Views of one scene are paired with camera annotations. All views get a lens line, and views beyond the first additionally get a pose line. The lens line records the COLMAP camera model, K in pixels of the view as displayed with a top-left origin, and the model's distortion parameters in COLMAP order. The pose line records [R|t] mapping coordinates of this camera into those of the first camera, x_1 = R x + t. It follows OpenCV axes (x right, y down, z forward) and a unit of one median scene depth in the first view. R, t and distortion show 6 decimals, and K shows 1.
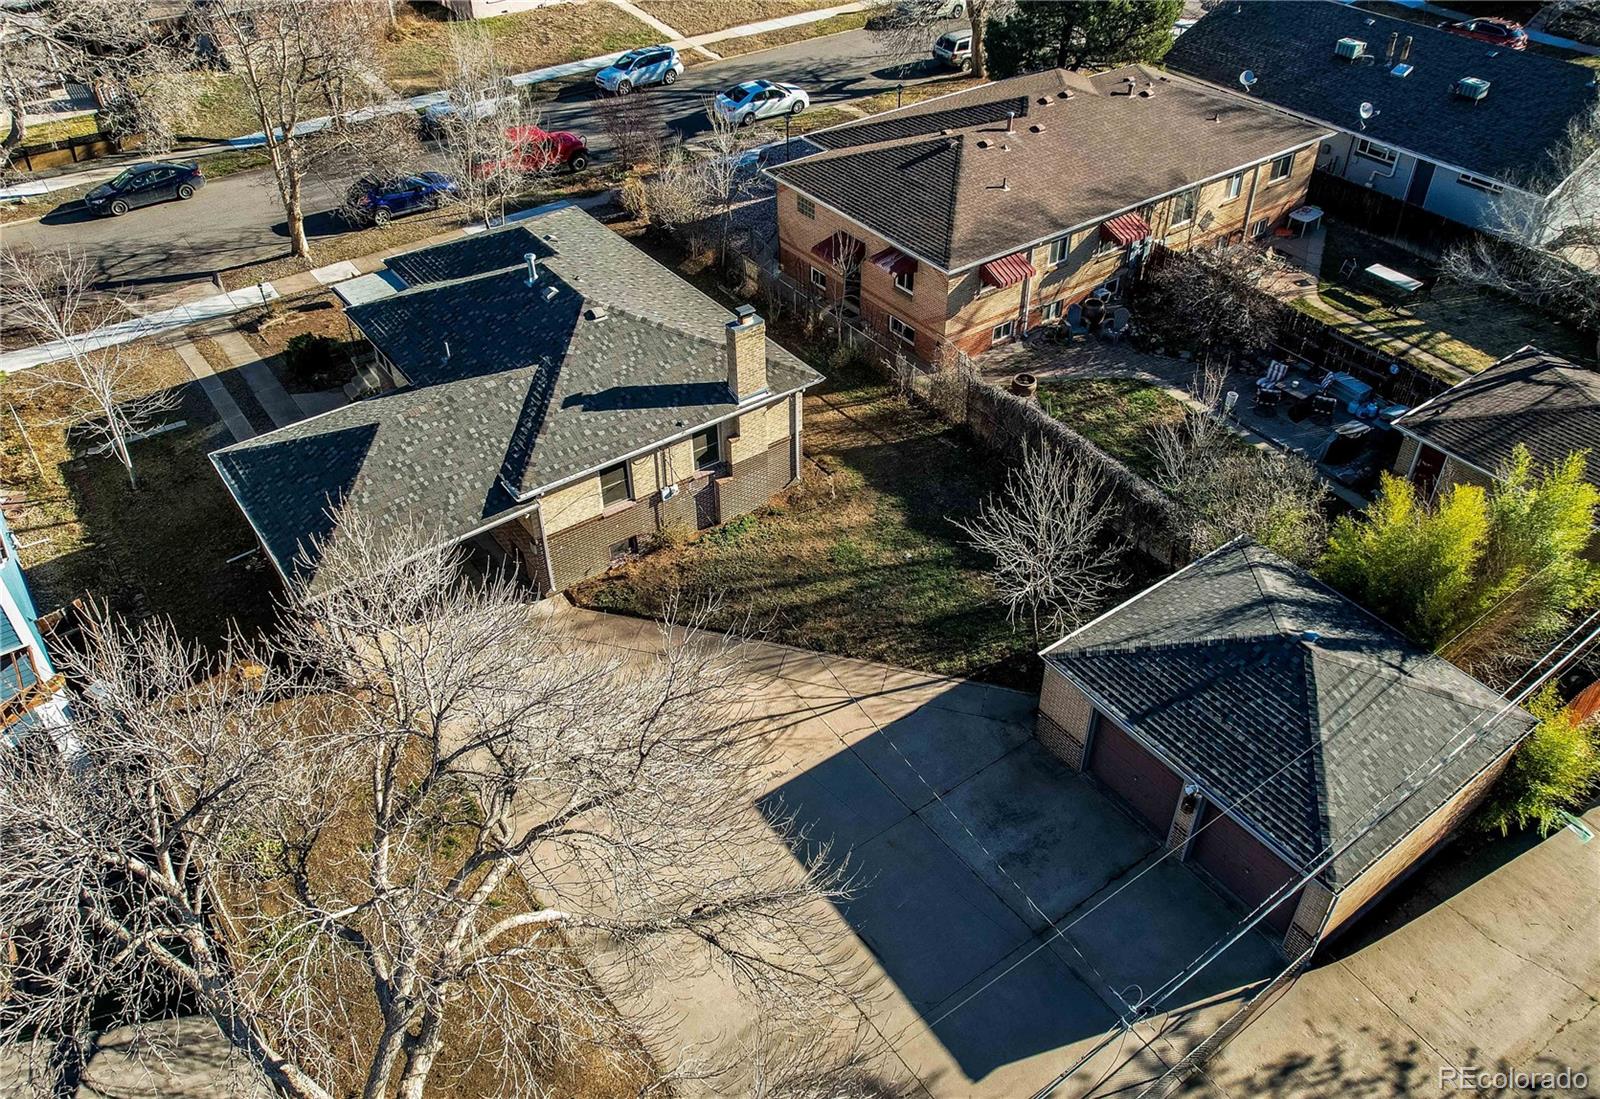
lens RADIAL K [[1260.3, 0, 849.6], [0, 1260.3, 527.9], [0, 0, 1]] dist [-0.052218, 0.047716]
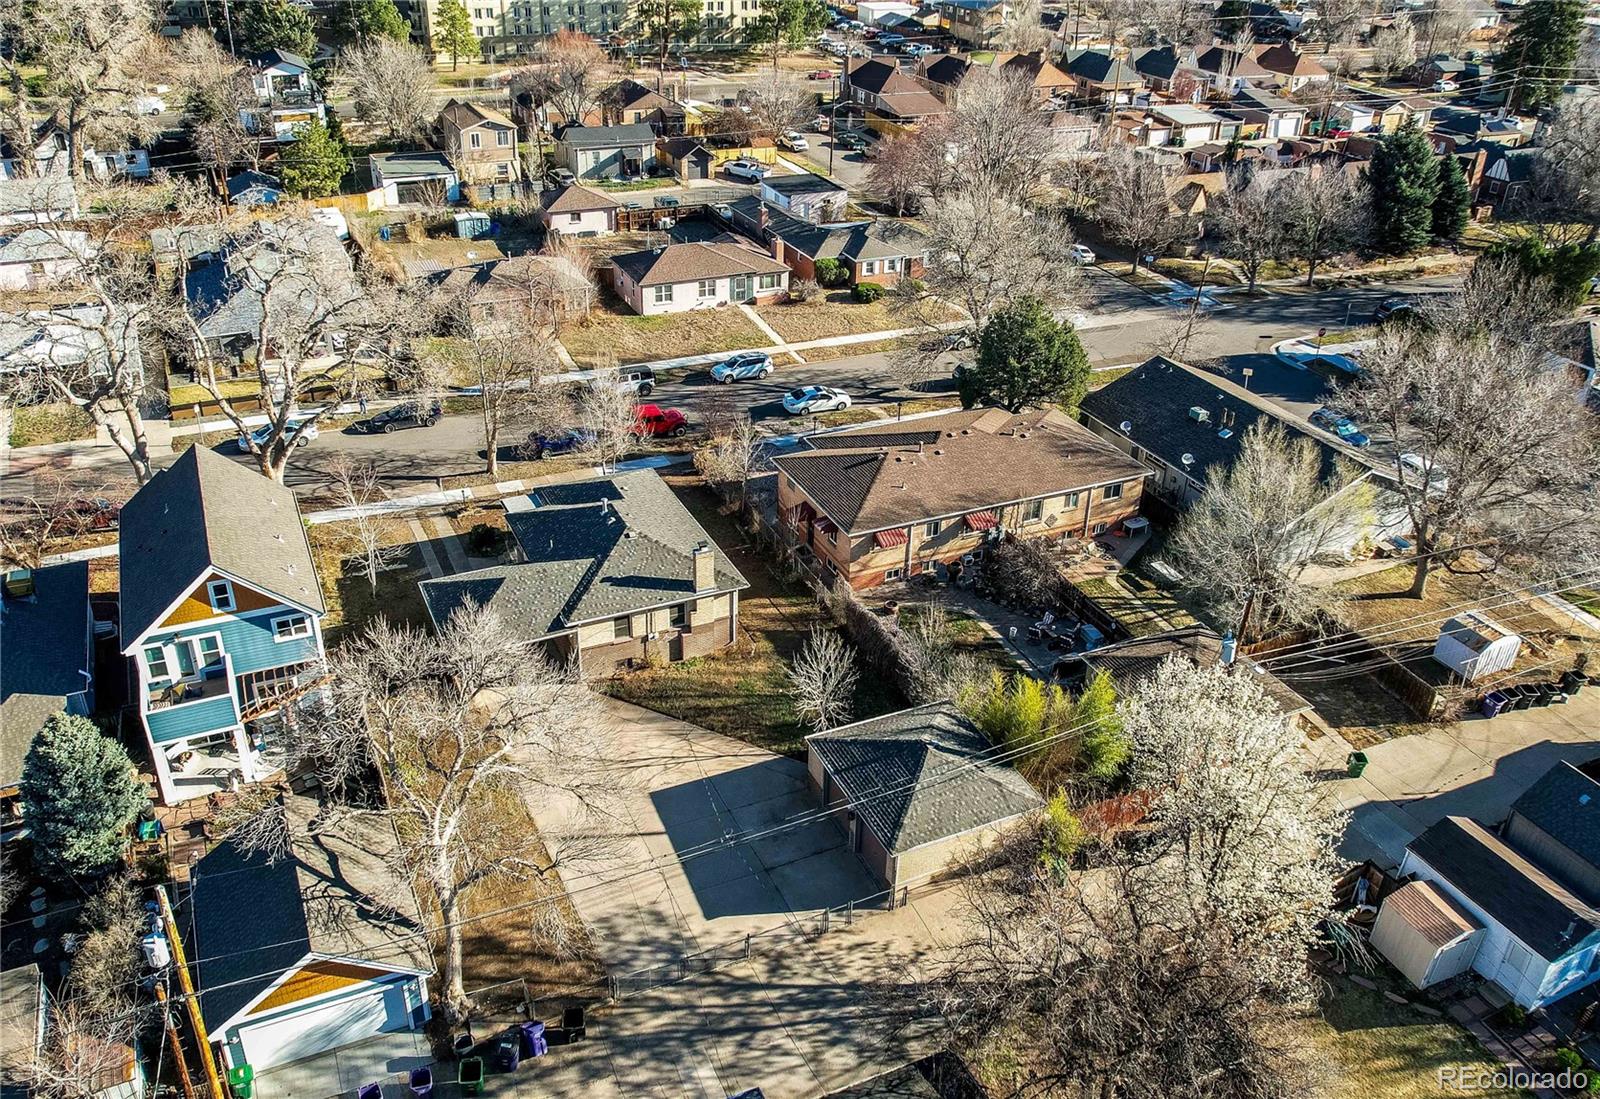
lens RADIAL K [[1260.3, 0, 849.6], [0, 1260.3, 527.9], [0, 0, 1]] dist [-0.052218, 0.047716]
pose [[0.983282, 0.119401, -0.137480, 0.281204], [-0.141932, 0.975538, -0.167872, 0.063980], [0.114073, 0.184578, 0.976175, -0.588692]]
